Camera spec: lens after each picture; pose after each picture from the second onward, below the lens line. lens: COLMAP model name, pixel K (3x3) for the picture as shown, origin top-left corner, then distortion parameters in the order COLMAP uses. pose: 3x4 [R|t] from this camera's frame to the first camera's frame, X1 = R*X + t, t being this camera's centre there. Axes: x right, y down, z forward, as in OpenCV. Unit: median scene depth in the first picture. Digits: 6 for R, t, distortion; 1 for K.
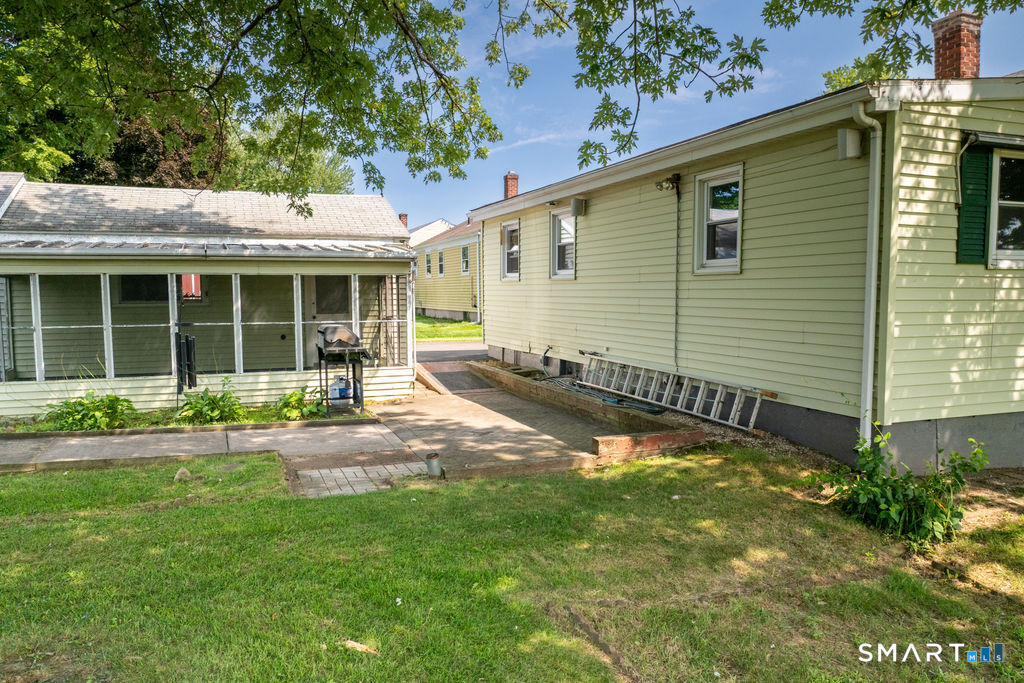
lens RADIAL K [[752.8, 0, 512.0], [0, 752.8, 341.5], [0, 0, 1]] dist [-0.065945, -0.000153]
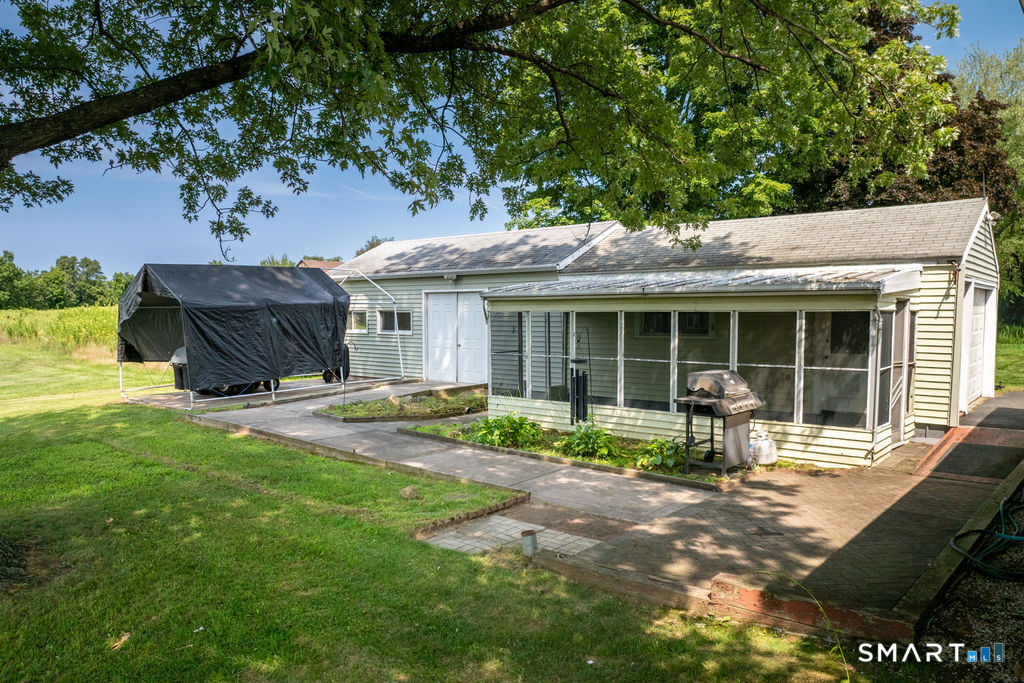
lens RADIAL K [[752.8, 0, 512.0], [0, 752.8, 341.5], [0, 0, 1]] dist [-0.065945, -0.000153]
pose [[0.441850, 0.034866, -0.896411, 0.427273], [-0.050151, 0.998642, 0.014123, -0.054241], [0.895686, 0.038715, 0.442998, 0.367783]]
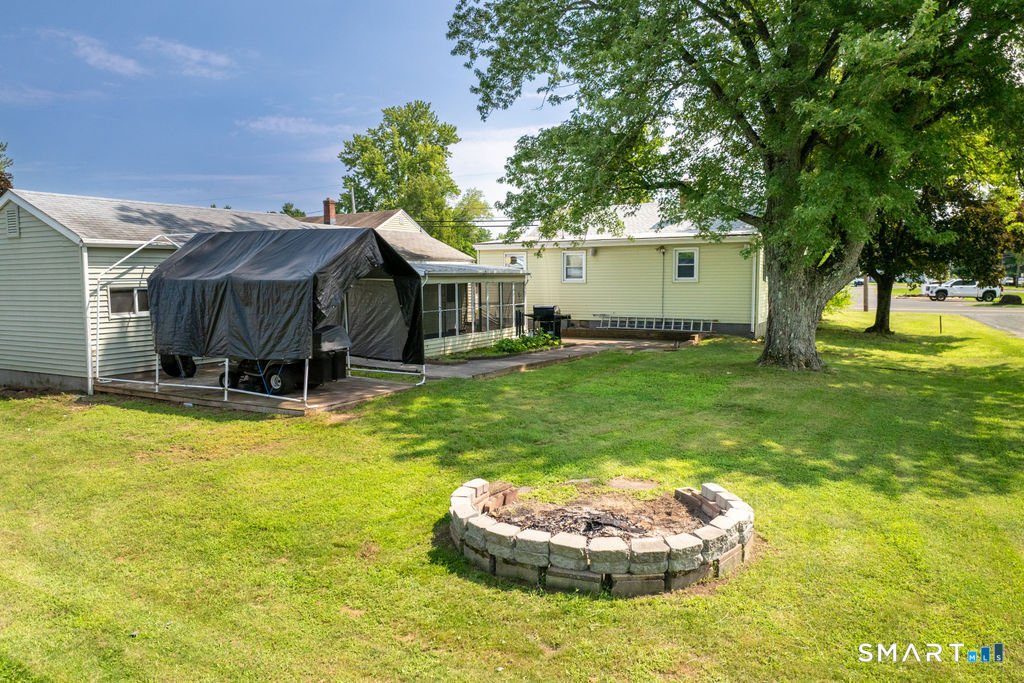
lens RADIAL K [[752.8, 0, 512.0], [0, 752.8, 341.5], [0, 0, 1]] dist [-0.065945, -0.000153]
pose [[0.786844, -0.054910, 0.614704, -1.331135], [0.056934, 0.998245, 0.016293, 0.033417], [-0.614520, 0.022177, 0.788590, -0.563430]]
